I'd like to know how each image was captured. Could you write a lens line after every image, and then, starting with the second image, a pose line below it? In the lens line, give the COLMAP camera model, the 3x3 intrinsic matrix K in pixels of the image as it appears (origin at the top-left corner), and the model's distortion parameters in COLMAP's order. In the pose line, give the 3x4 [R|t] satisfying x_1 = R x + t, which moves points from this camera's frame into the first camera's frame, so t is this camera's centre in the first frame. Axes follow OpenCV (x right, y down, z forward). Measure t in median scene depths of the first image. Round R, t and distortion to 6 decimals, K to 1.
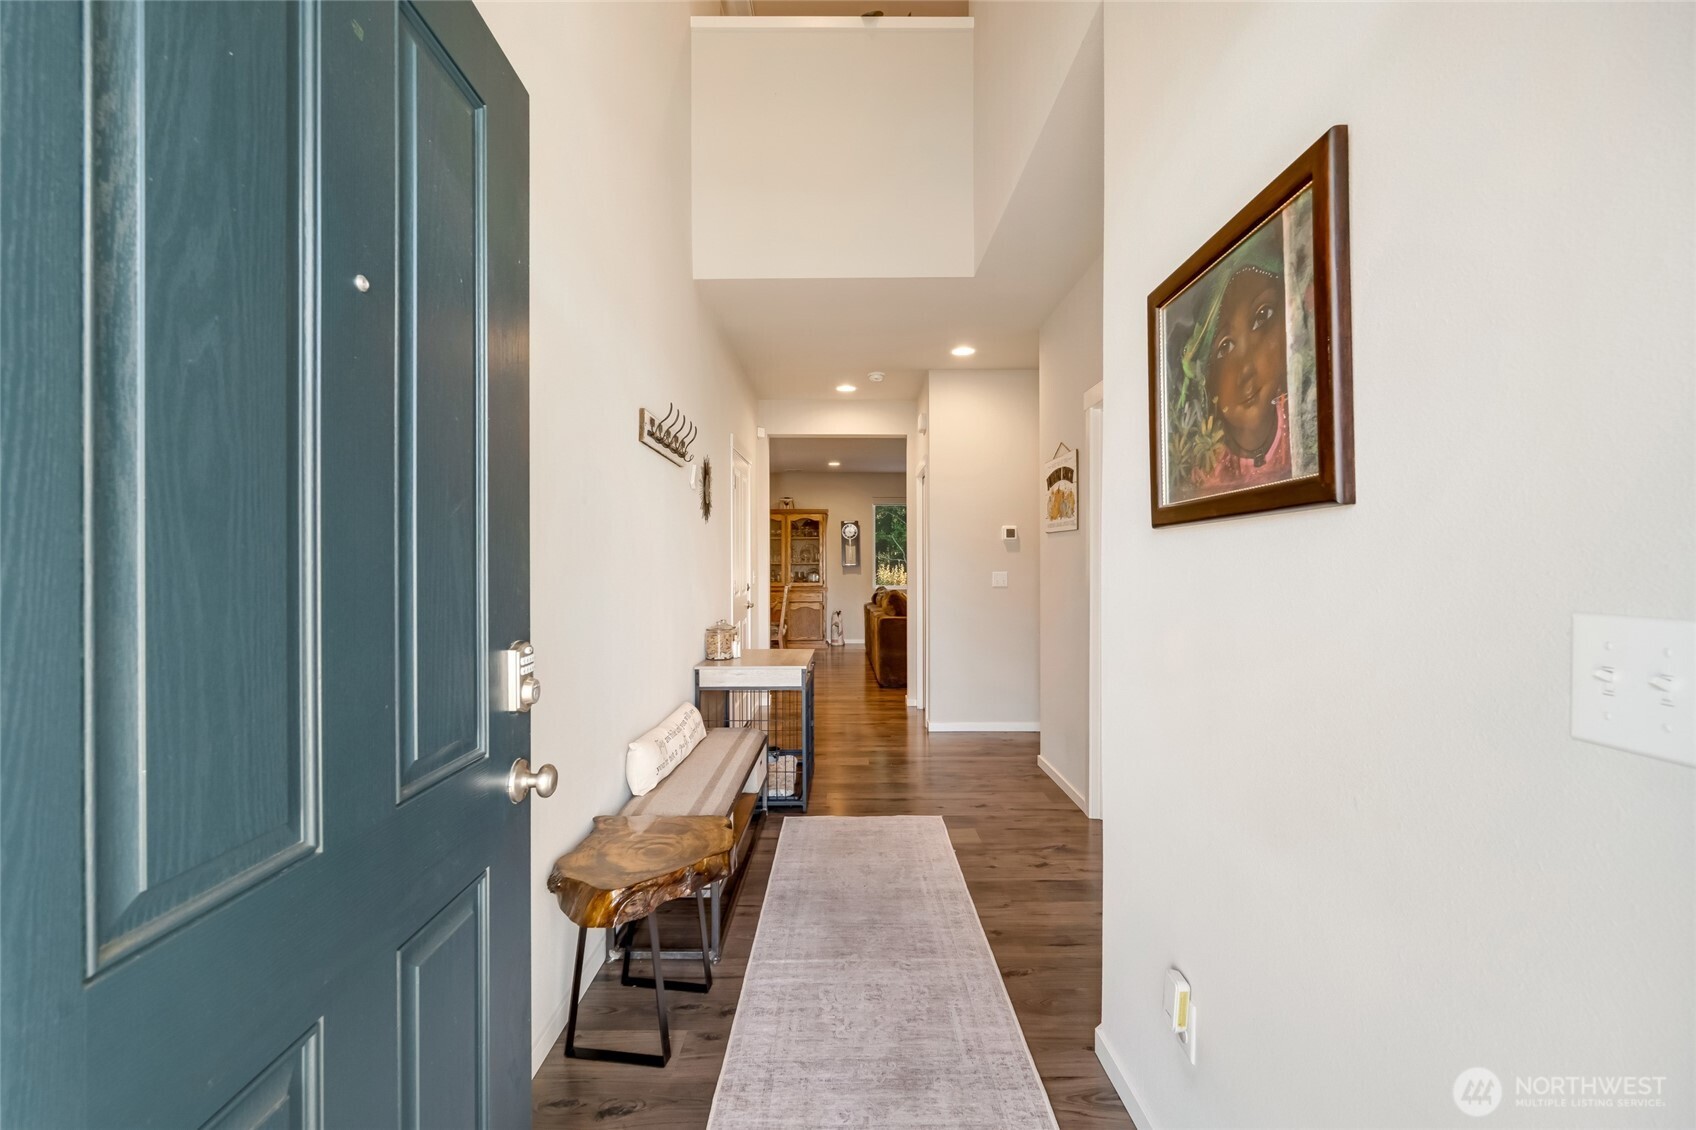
lens RADIAL K [[746.8, 0, 848.9], [0, 746.8, 560.8], [0, 0, 1]] dist [-0.000923, -0.000036]
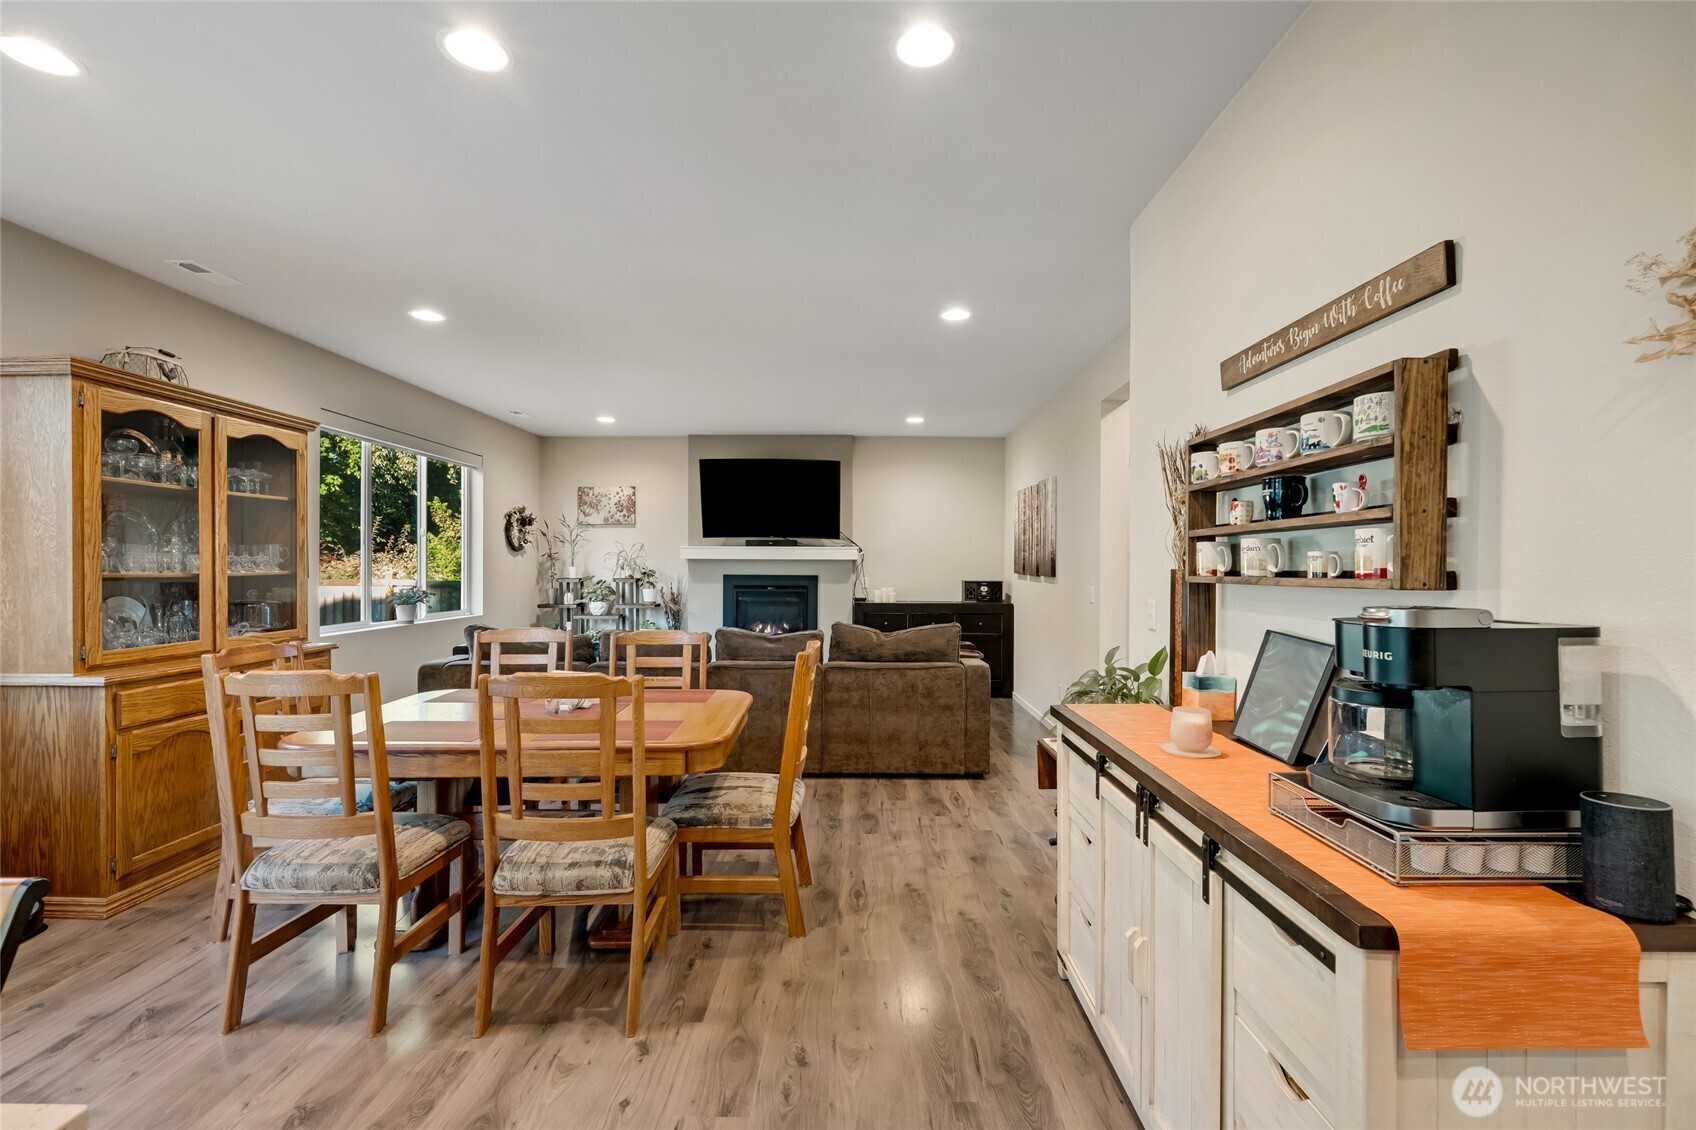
lens RADIAL K [[746.8, 0, 845.6], [0, 746.8, 567.8], [0, 0, 1]] dist [-0.000923, -0.000036]
pose [[0.019890, 0.002778, 0.999798, -0.372696], [-0.005674, 0.999980, -0.002666, 0.000441], [-0.999786, -0.005620, 0.019905, 0.727415]]
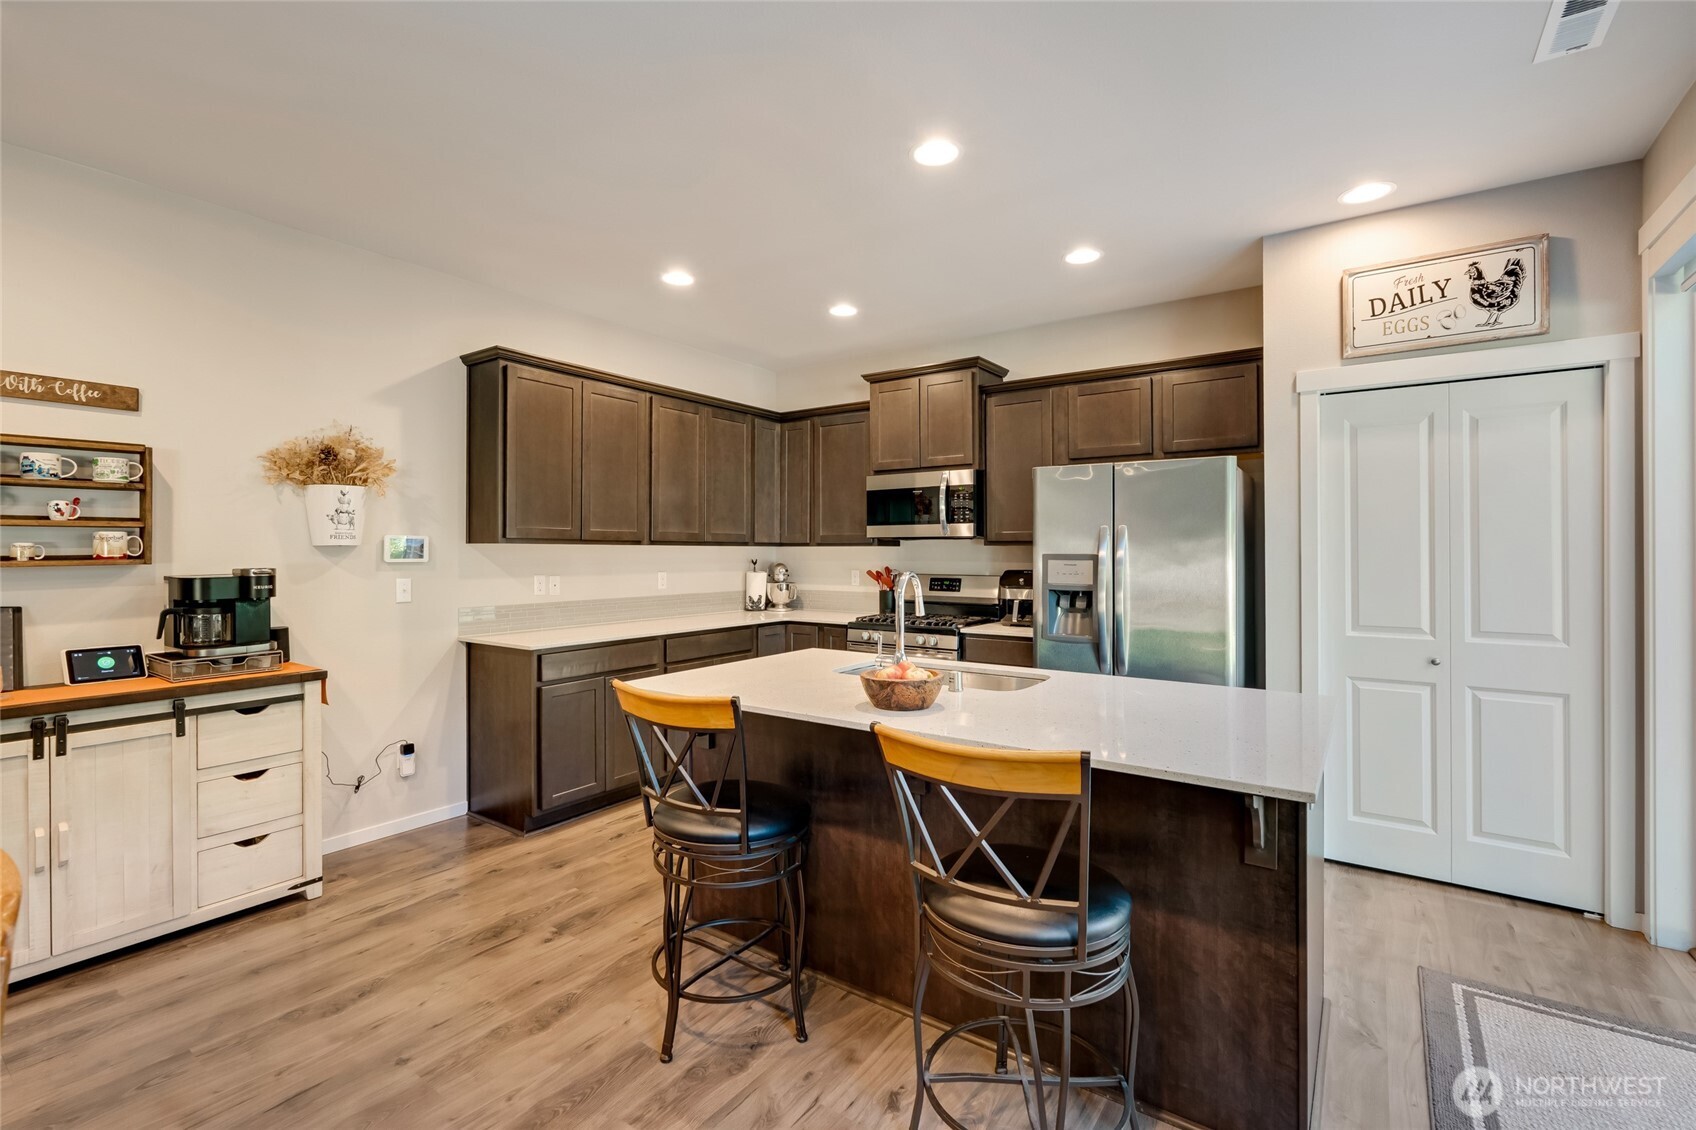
lens RADIAL K [[746.8, 0, 844.2], [0, 746.8, 548.0], [0, 0, 1]] dist [-0.000923, -0.000036]
pose [[-0.577967, 0.008069, -0.816020, -0.186527], [0.008390, 0.999957, 0.003945, -0.000690], [0.816017, -0.004567, -0.578010, 0.957220]]
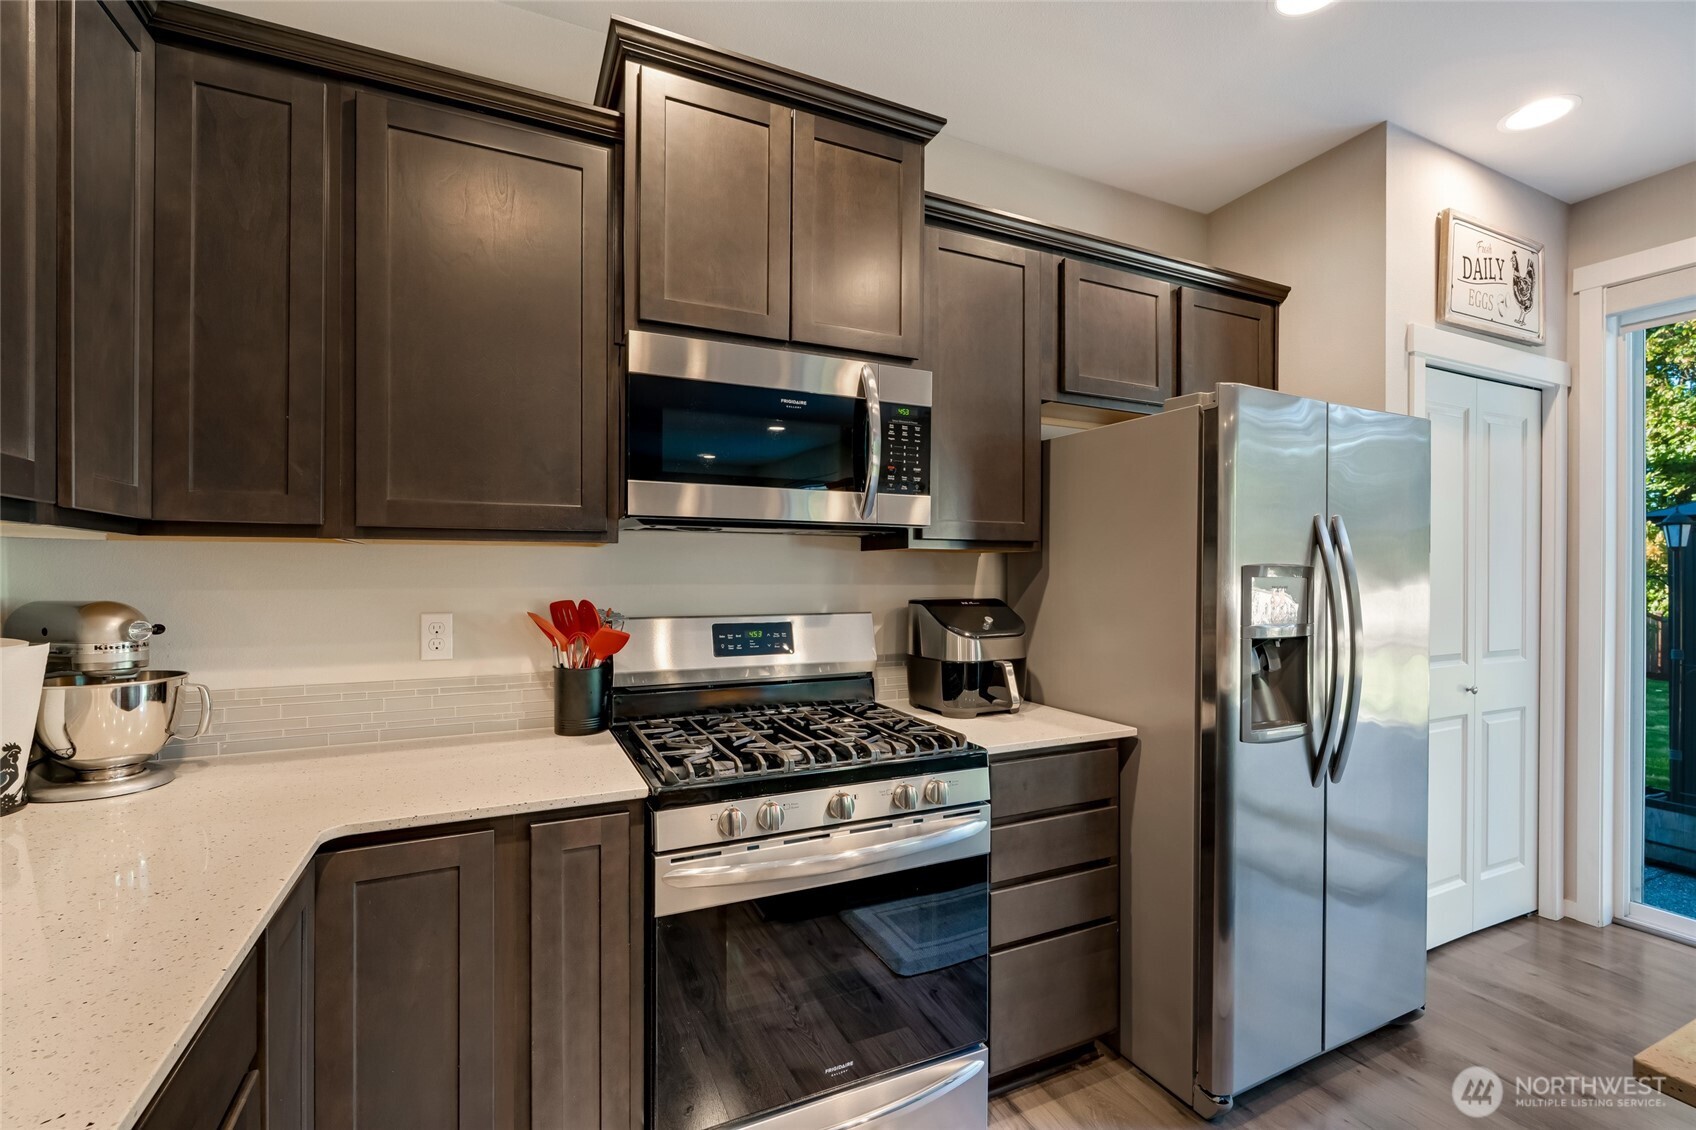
lens RADIAL K [[746.8, 0, 852.0], [0, 746.8, 568.3], [0, 0, 1]] dist [-0.000923, -0.000036]
pose [[0.431536, 0.010307, -0.902037, -0.389406], [-0.006914, 0.999943, 0.008118, 0.003526], [0.902069, 0.002734, 0.431583, 0.707521]]
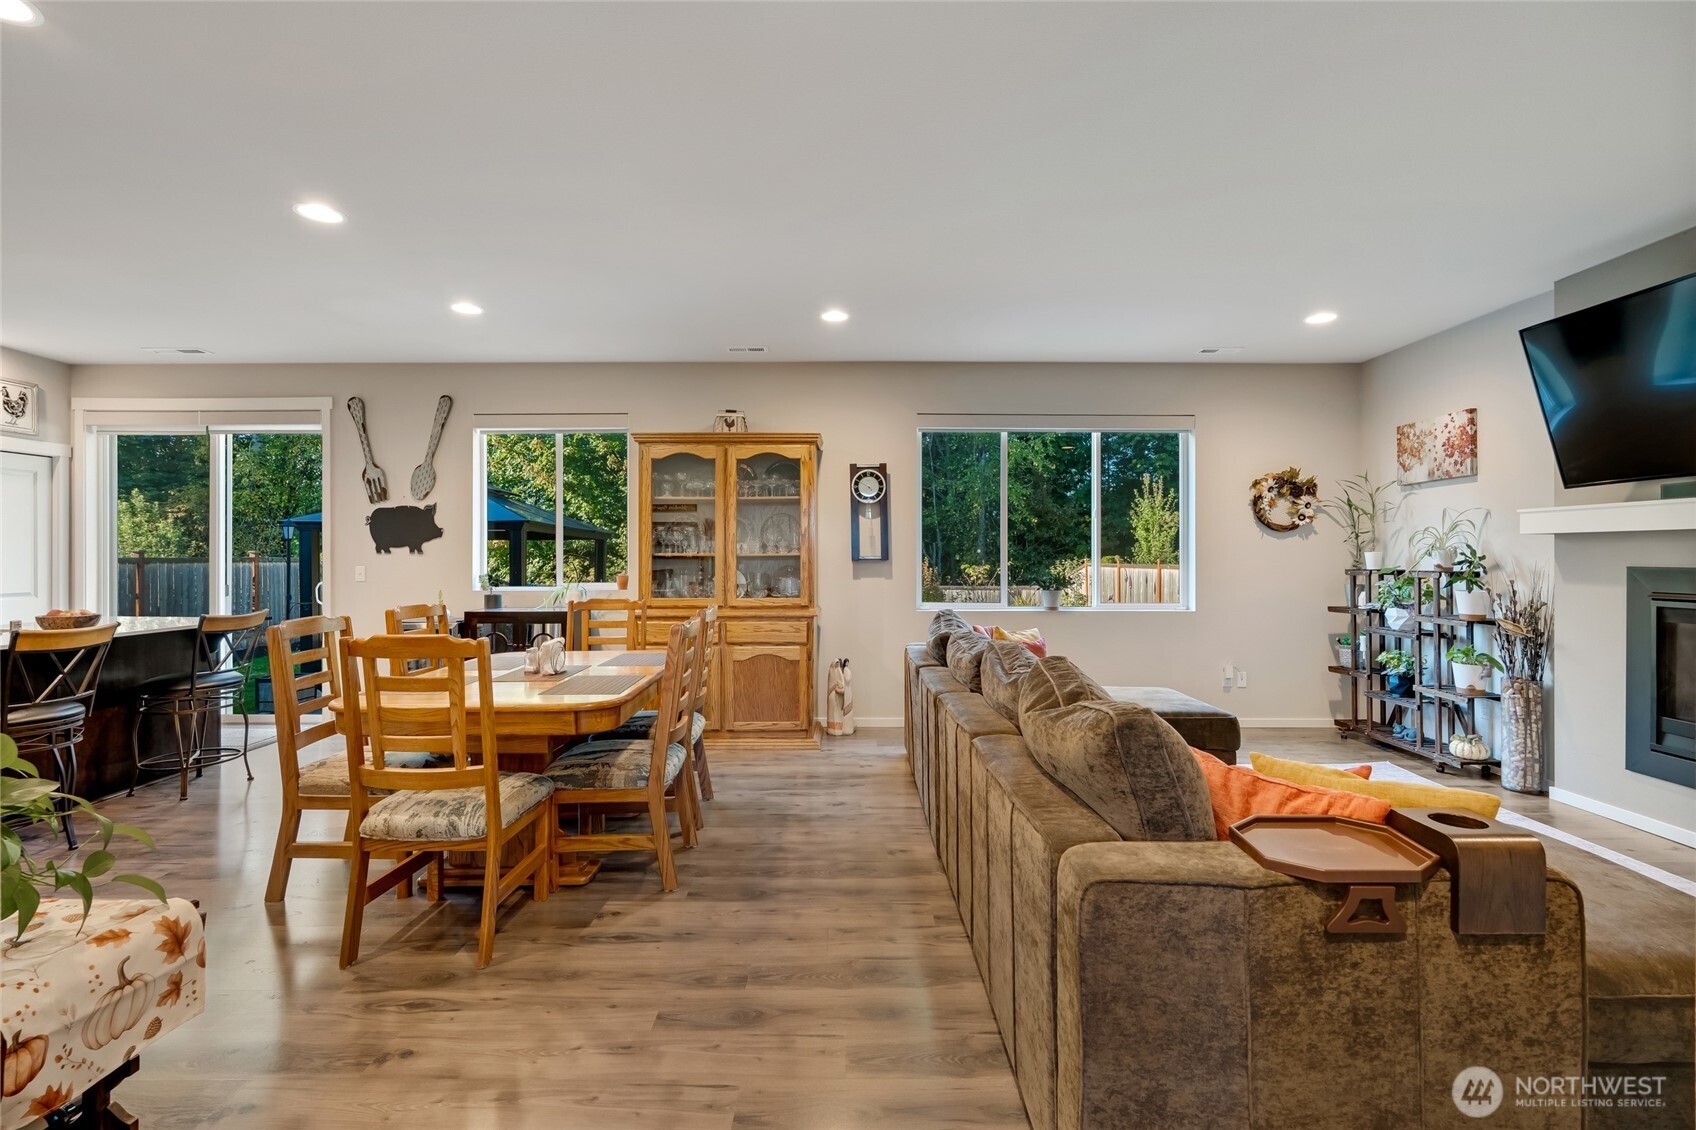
lens RADIAL K [[746.8, 0, 850.7], [0, 746.8, 558.3], [0, 0, 1]] dist [-0.000923, -0.000036]
pose [[0.999970, 0.007442, -0.002264, -0.008628], [-0.007429, 0.999956, 0.005786, 0.002664], [0.002307, -0.005769, 0.999981, 0.547462]]
